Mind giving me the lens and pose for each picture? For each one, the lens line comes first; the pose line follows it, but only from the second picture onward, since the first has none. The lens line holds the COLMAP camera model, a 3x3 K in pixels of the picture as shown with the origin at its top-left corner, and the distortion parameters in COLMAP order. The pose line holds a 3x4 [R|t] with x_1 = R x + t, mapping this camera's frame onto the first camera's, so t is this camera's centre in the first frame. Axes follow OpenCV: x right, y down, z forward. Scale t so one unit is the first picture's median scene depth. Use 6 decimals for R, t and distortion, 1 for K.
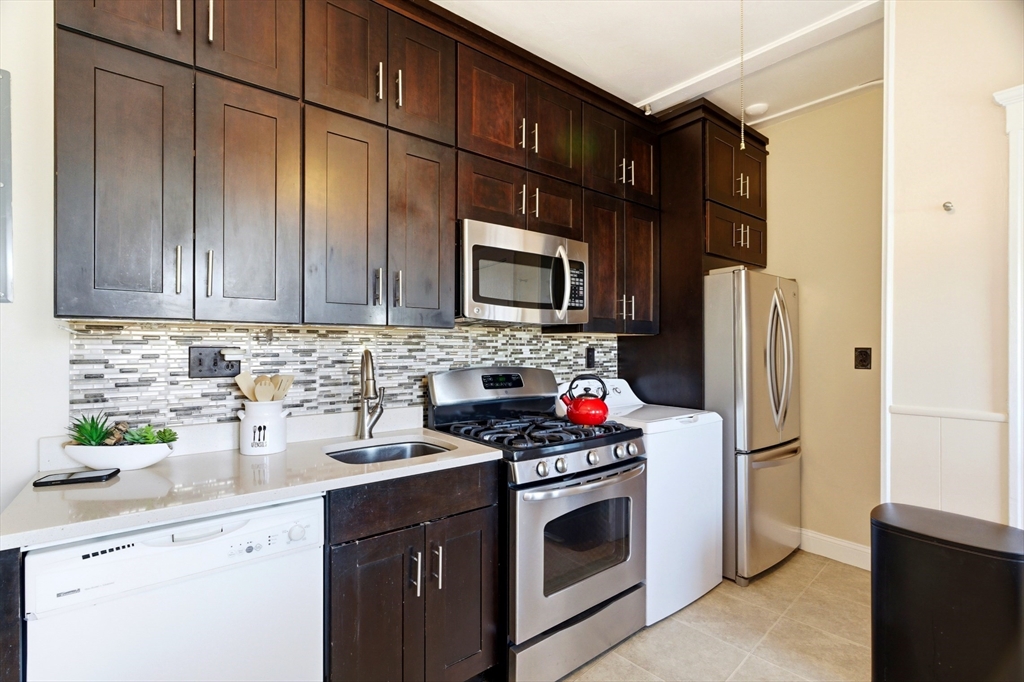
lens RADIAL K [[469.4, 0, 516.5], [0, 469.4, 341.8], [0, 0, 1]] dist [-0.008892, 0.001491]
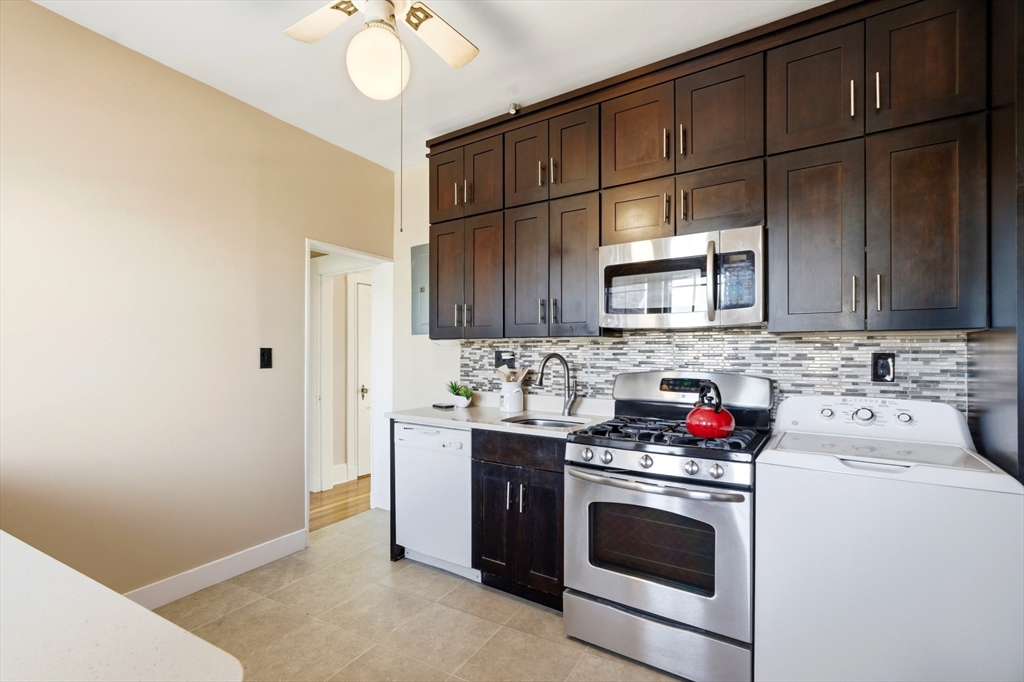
lens RADIAL K [[469.4, 0, 506.9], [0, 469.4, 349.3], [0, 0, 1]] dist [-0.008892, 0.001491]
pose [[0.309438, -0.001416, -0.950918, 0.966356], [0.012062, 0.999924, 0.002437, -0.001354], [0.950843, -0.012224, 0.309432, 0.379299]]
